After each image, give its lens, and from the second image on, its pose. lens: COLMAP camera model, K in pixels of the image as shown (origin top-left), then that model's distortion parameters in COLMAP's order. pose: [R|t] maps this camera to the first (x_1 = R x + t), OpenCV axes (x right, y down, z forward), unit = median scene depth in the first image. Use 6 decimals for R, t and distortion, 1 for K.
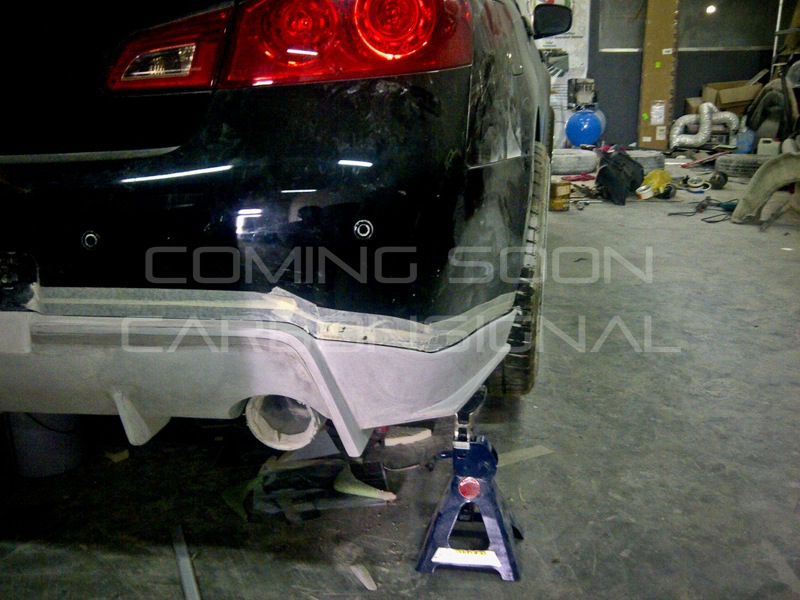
lens RADIAL K [[830.7, 0, 400.0], [0, 830.7, 300.0], [0, 0, 1]] dist [0.058786, -0.162784]
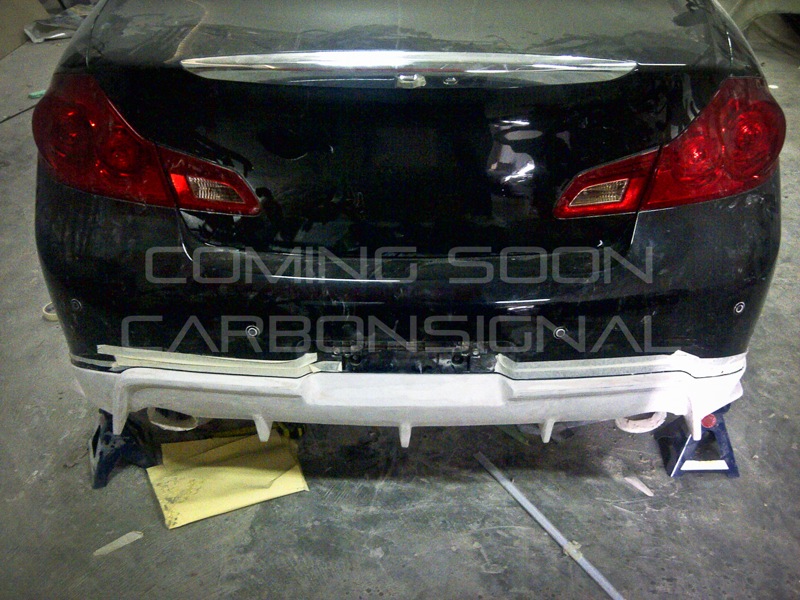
lens RADIAL K [[830.7, 0, 400.0], [0, 830.7, 300.0], [0, 0, 1]] dist [0.058786, -0.162784]
pose [[0.983729, -0.078606, 0.161547, -0.646587], [0.024581, 0.949635, 0.312393, -0.427176], [-0.177967, -0.303339, 0.936116, -0.178998]]
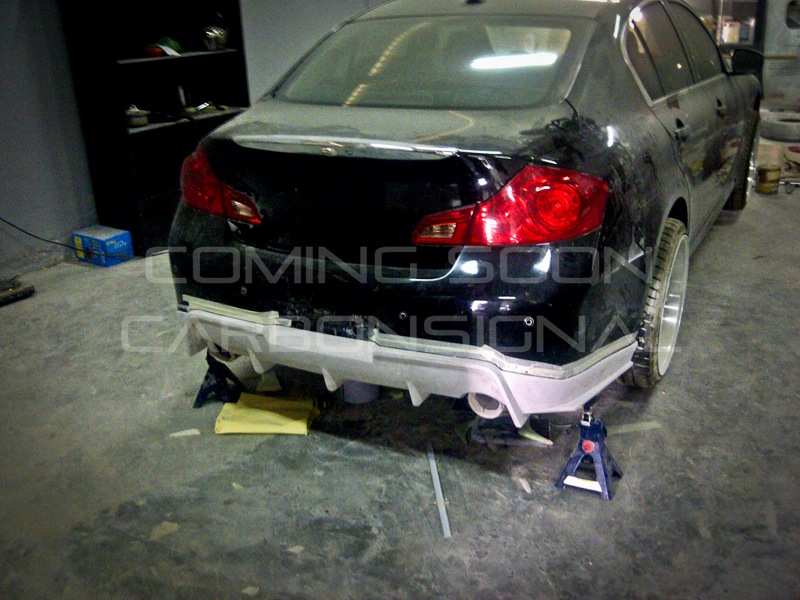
lens RADIAL K [[844.4, 0, 400.3], [0, 844.4, 295.4], [0, 0, 1]] dist [0.090817, -0.264199]
pose [[0.956889, 0.087930, -0.276824, 0.172332], [-0.055854, 0.990993, 0.121706, -0.296461], [0.285032, -0.100997, 0.953182, -0.824858]]
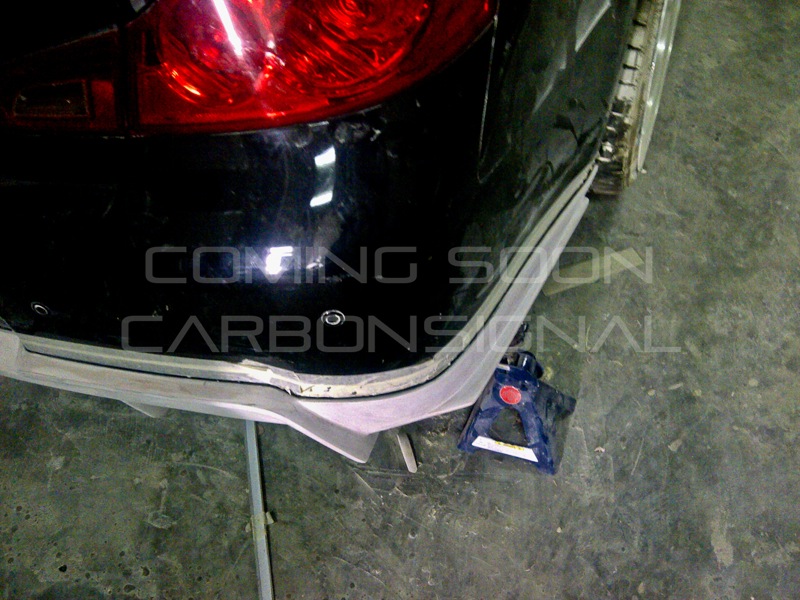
lens RADIAL K [[830.7, 0, 400.0], [0, 830.7, 300.0], [0, 0, 1]] dist [0.058786, -0.162784]
pose [[0.978084, 0.068547, -0.196601, 0.139288], [0.067754, 0.788072, 0.611843, -0.458558], [0.196876, -0.611755, 0.766157, 0.301521]]
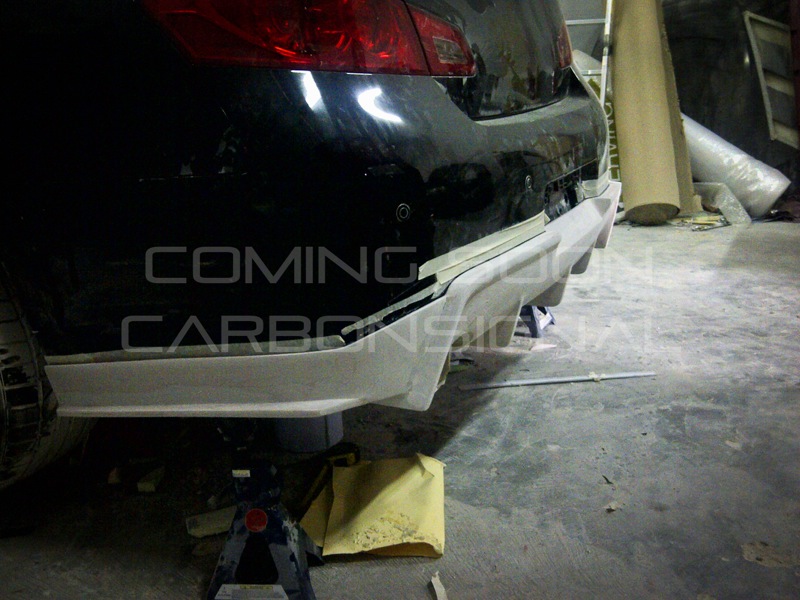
lens RADIAL K [[830.7, 0, 400.0], [0, 830.7, 300.0], [0, 0, 1]] dist [0.058786, -0.162784]
pose [[0.263994, -0.253632, 0.930580, -1.686252], [0.276852, 0.944134, 0.178786, -0.152744], [-0.923937, 0.210435, 0.319464, 0.685684]]
